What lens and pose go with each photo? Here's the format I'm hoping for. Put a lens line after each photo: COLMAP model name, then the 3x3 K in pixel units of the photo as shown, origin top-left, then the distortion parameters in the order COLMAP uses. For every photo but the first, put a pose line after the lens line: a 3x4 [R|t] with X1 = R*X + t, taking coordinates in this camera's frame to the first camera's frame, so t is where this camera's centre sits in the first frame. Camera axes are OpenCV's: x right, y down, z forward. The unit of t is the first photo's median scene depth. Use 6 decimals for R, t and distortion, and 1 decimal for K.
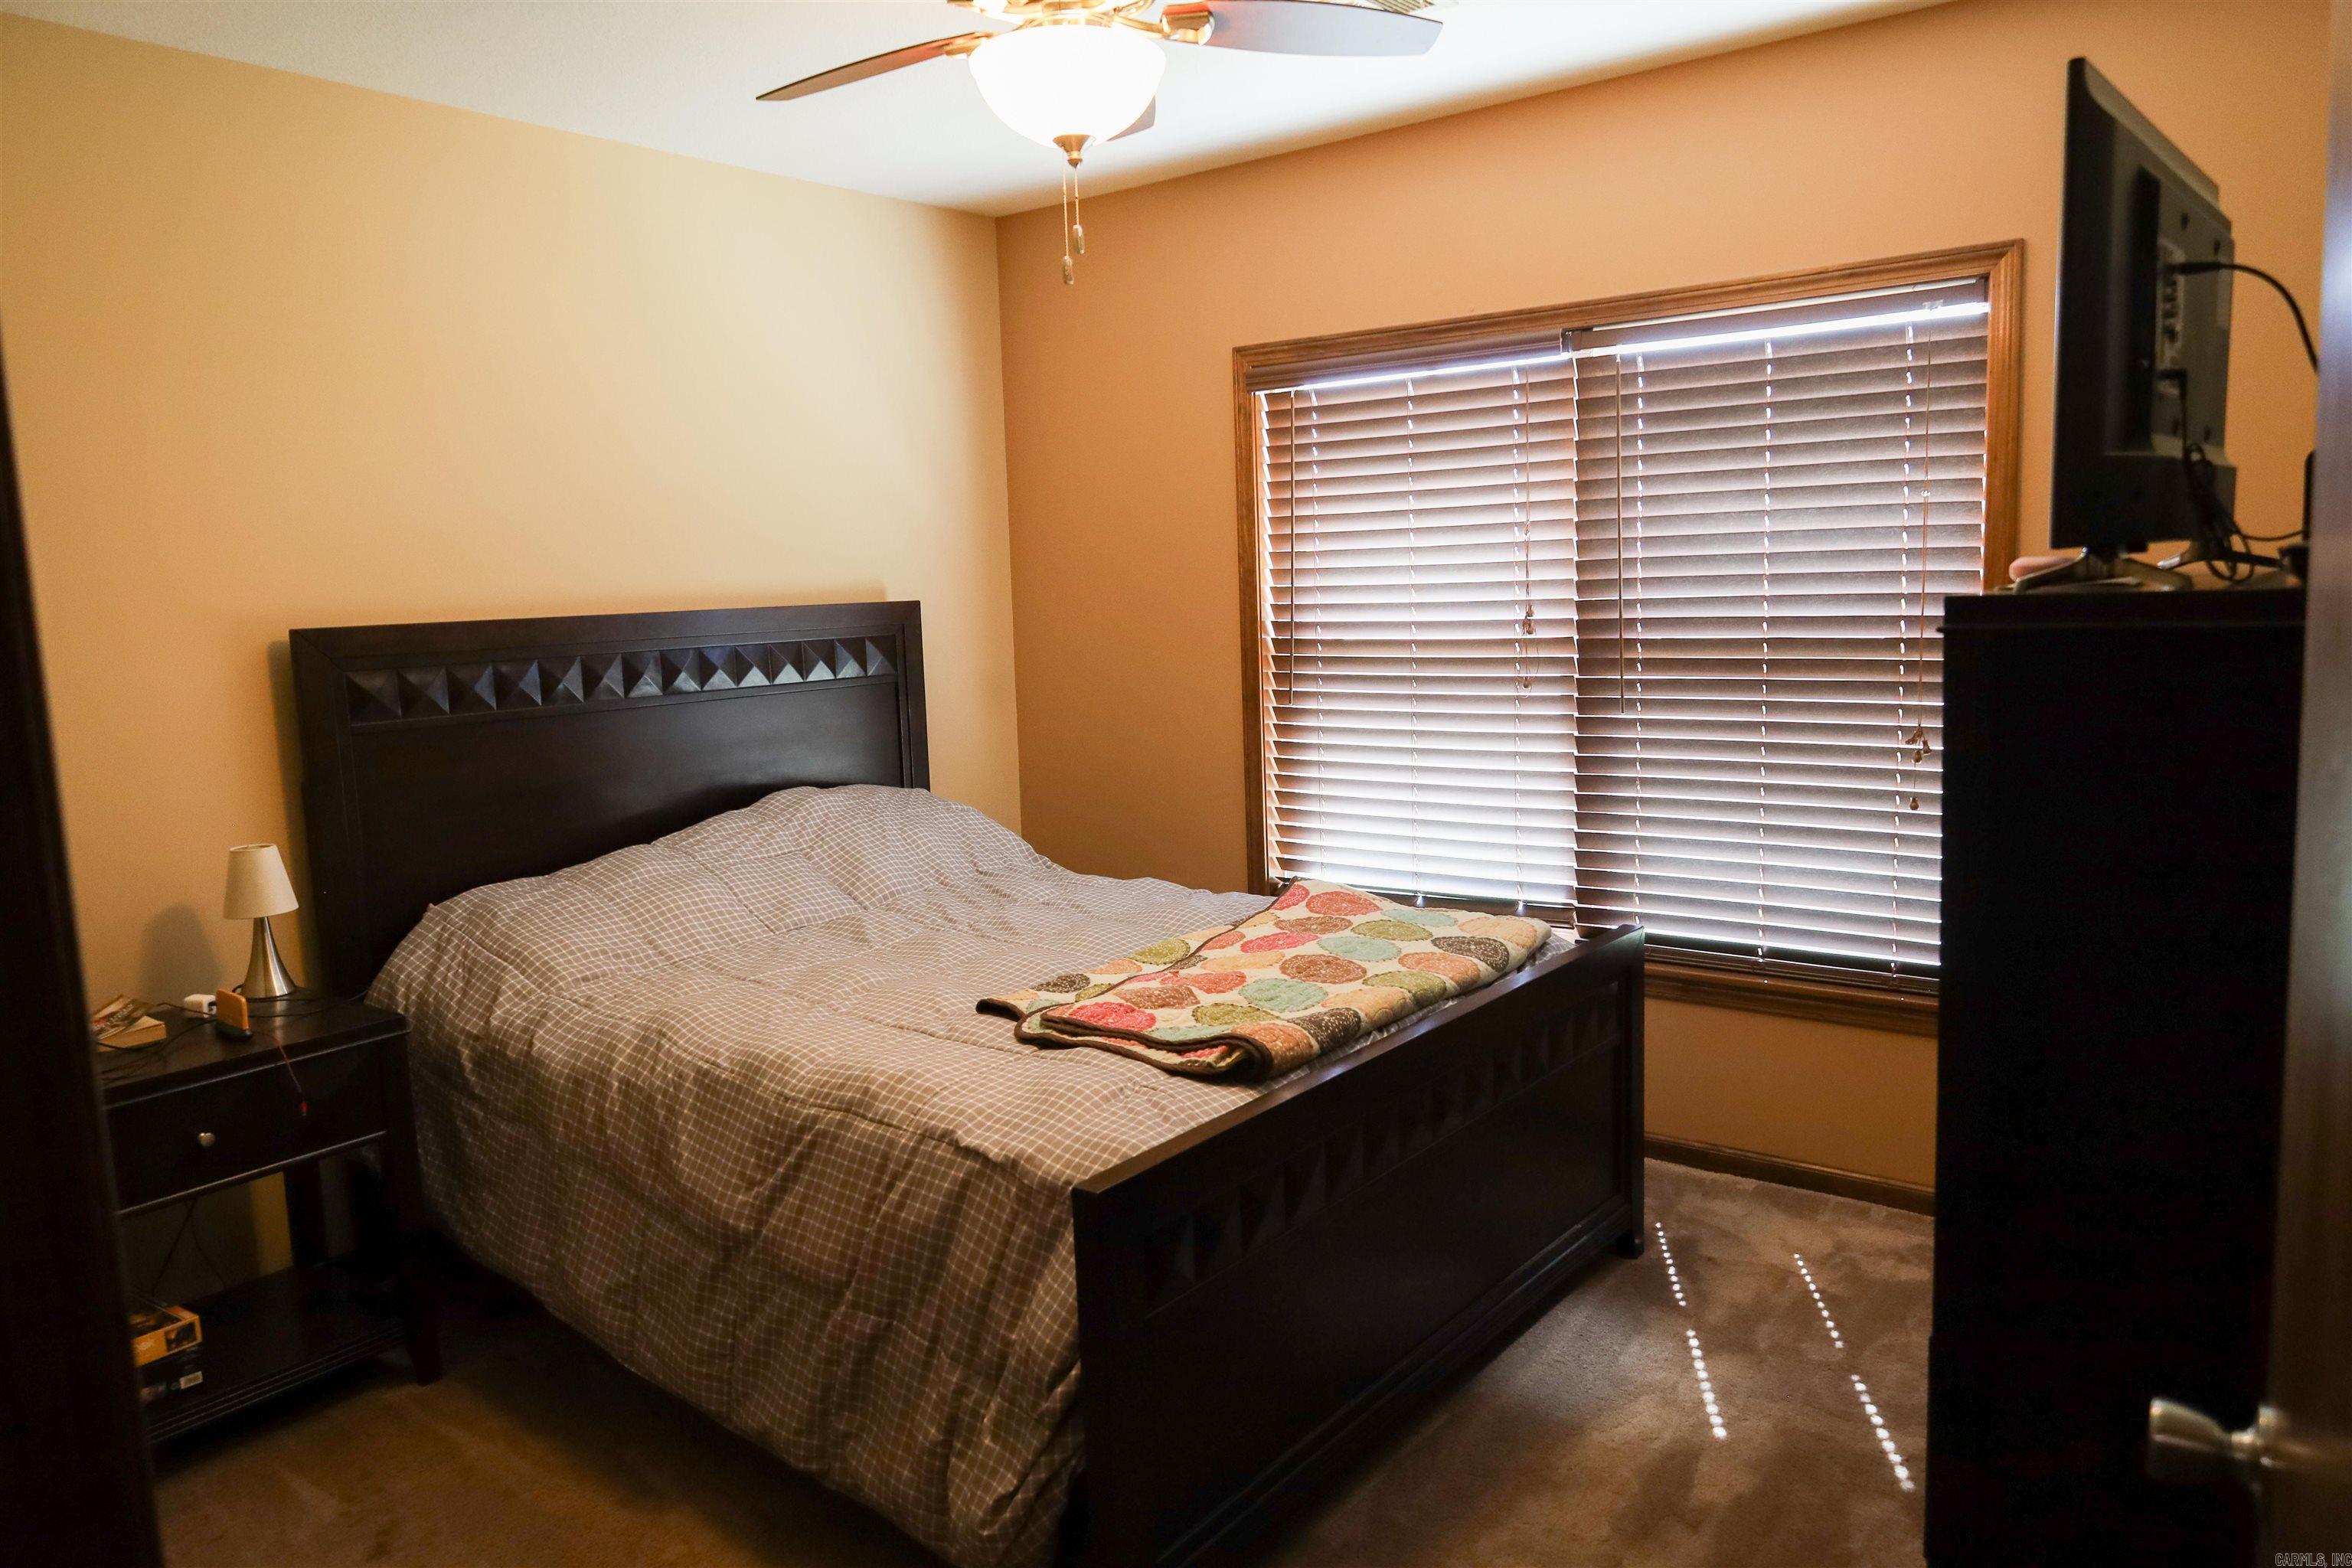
lens RADIAL K [[1600.3, 0, 1187.3], [0, 1600.3, 786.6], [0, 0, 1]] dist [-0.006440, -0.004147]
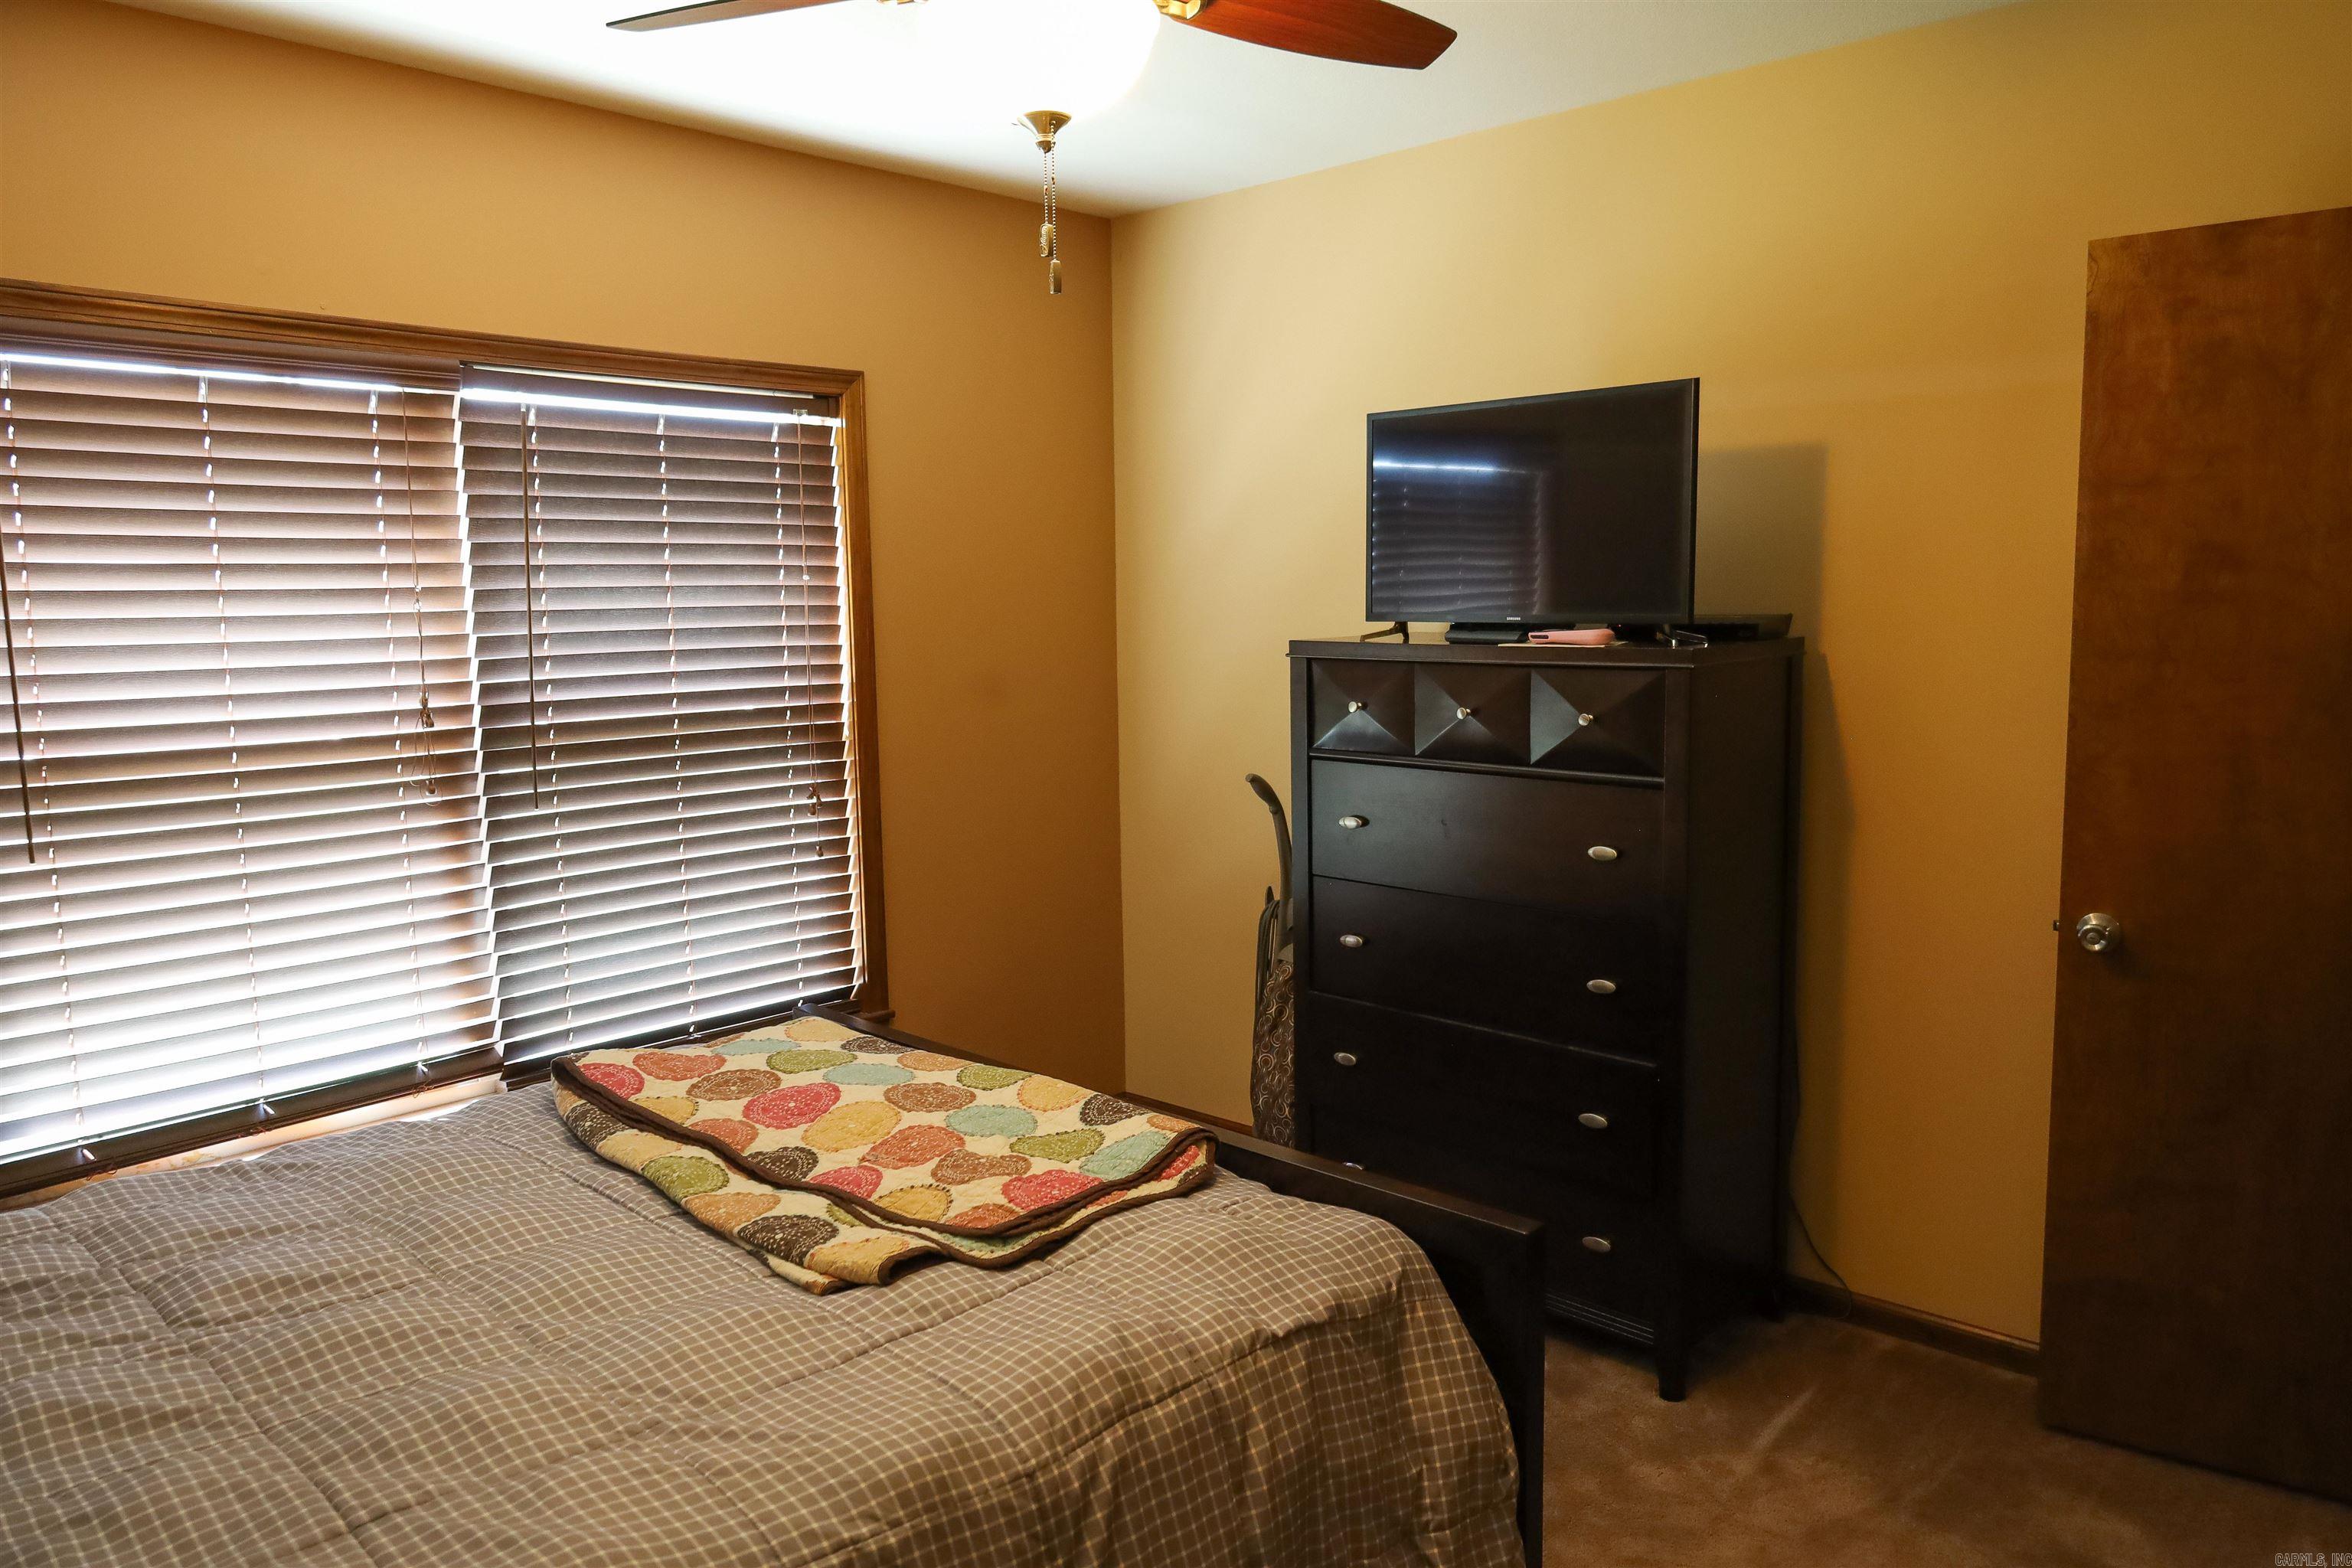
lens RADIAL K [[1600.3, 0, 1187.3], [0, 1600.3, 786.6], [0, 0, 1]] dist [-0.006440, -0.004147]
pose [[0.079826, -0.089050, 0.992823, -0.629561], [0.139382, 0.987214, 0.077340, -0.084535], [-0.987016, 0.132208, 0.091218, 0.626376]]
